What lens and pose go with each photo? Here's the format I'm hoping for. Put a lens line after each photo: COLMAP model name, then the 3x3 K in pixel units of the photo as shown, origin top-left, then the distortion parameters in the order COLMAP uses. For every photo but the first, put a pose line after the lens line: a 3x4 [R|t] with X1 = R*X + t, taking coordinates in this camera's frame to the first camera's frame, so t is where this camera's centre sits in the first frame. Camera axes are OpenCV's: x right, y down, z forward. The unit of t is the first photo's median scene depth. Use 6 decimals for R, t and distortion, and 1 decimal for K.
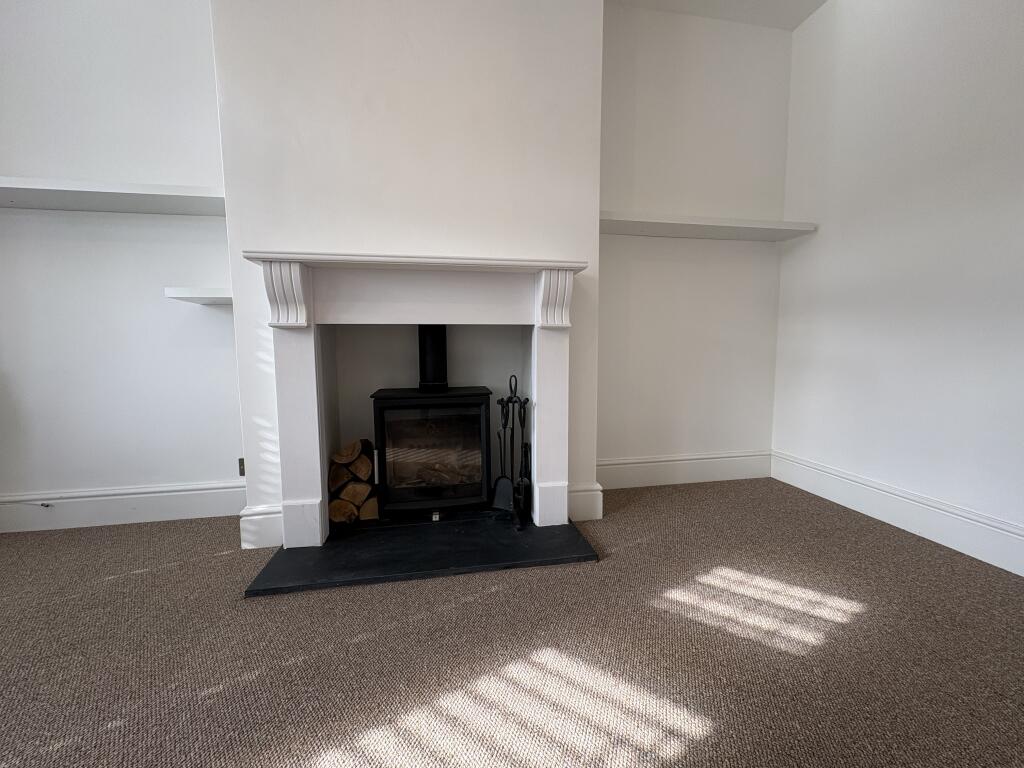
lens RADIAL K [[408.5, 0, 512.3], [0, 408.5, 378.8], [0, 0, 1]] dist [0.001375, 0.000099]
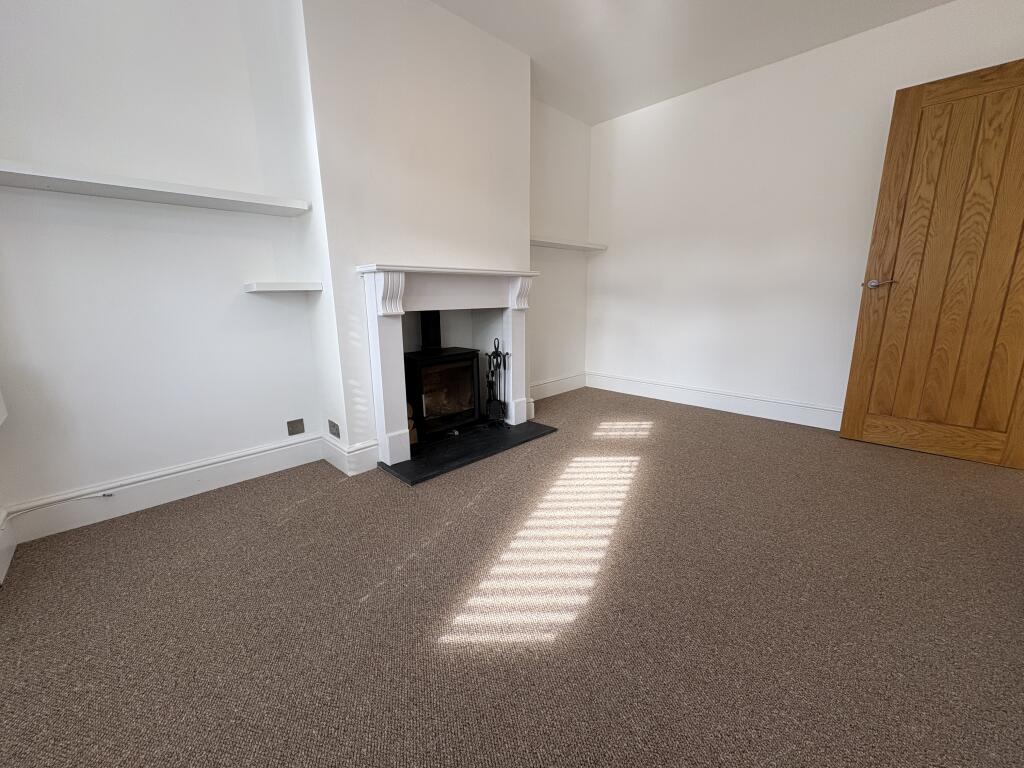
lens RADIAL K [[407.5, 0, 512.0], [0, 407.5, 384.0], [0, 0, 1]] dist [0.001541, -0.000137]
pose [[0.821064, -0.123698, 0.557273, -0.909314], [0.052458, 0.988459, 0.142119, -0.059548], [-0.568421, -0.087455, 0.818076, -0.403930]]
